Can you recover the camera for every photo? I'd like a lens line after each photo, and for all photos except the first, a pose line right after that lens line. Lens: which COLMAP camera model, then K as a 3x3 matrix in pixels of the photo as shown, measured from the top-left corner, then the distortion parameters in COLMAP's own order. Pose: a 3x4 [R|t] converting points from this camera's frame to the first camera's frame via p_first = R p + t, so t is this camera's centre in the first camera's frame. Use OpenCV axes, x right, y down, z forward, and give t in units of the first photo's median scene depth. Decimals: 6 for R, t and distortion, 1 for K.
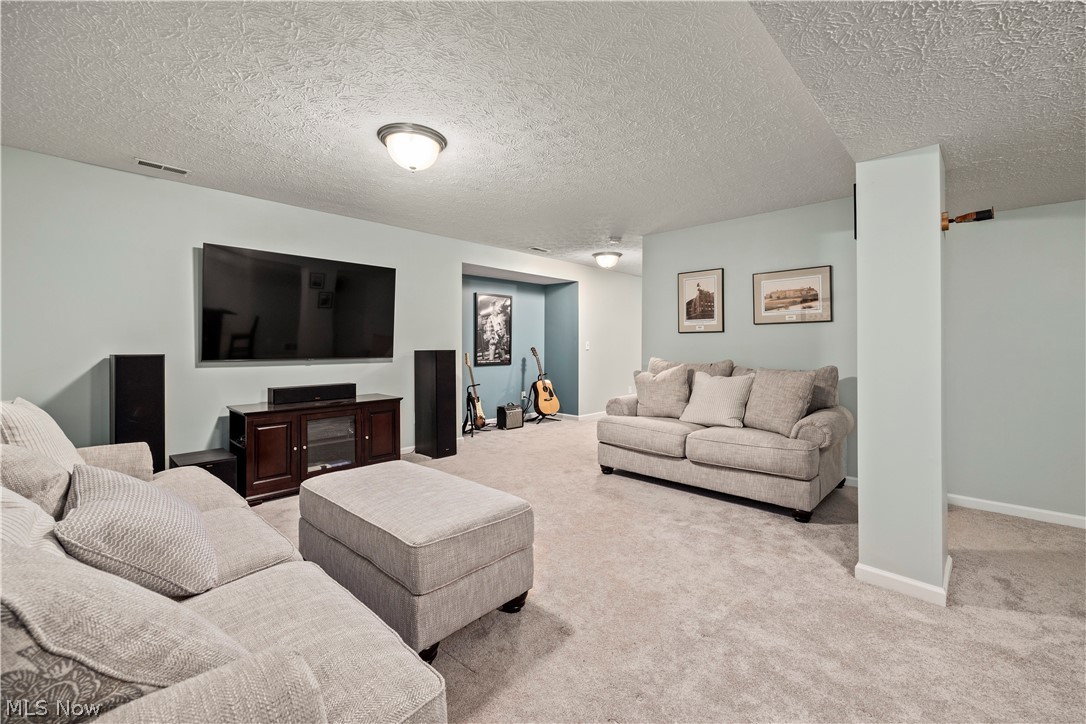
lens RADIAL K [[441.5, 0, 542.5], [0, 441.5, 349.5], [0, 0, 1]] dist [-0.001421, -0.000127]
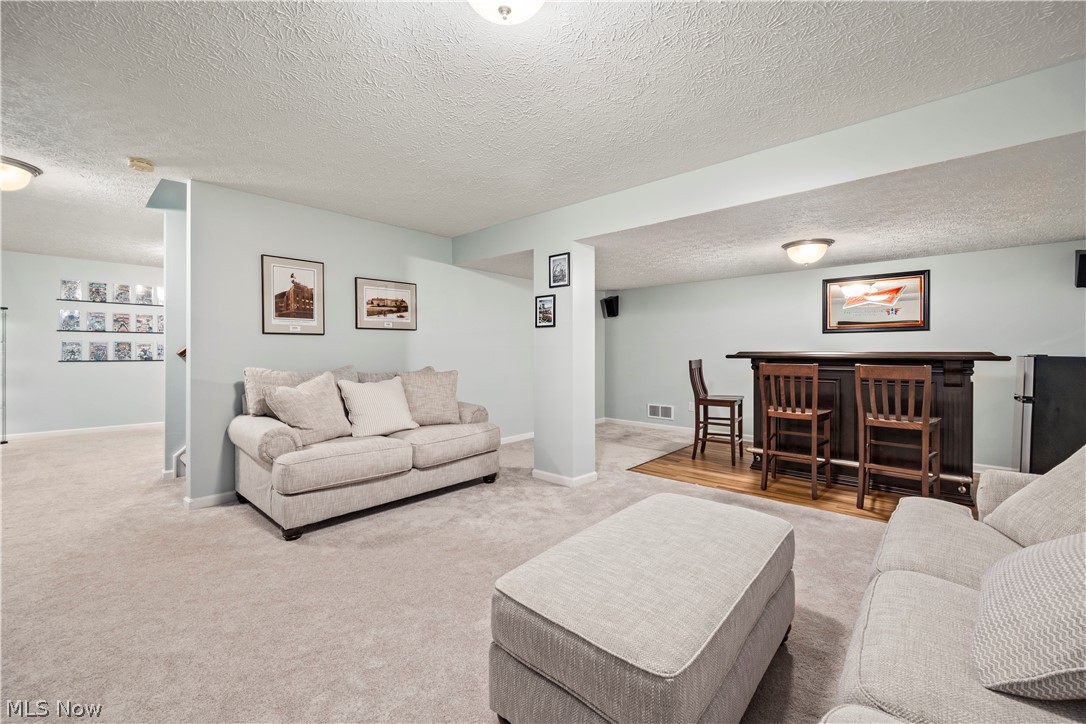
lens RADIAL K [[441.5, 0, 542.5], [0, 441.5, 349.5], [0, 0, 1]] dist [-0.001421, -0.000127]
pose [[-0.020132, -0.002138, 0.999795, -0.551756], [0.007113, 0.999972, 0.002282, -0.009352], [-0.999772, 0.007157, -0.020116, 0.642368]]
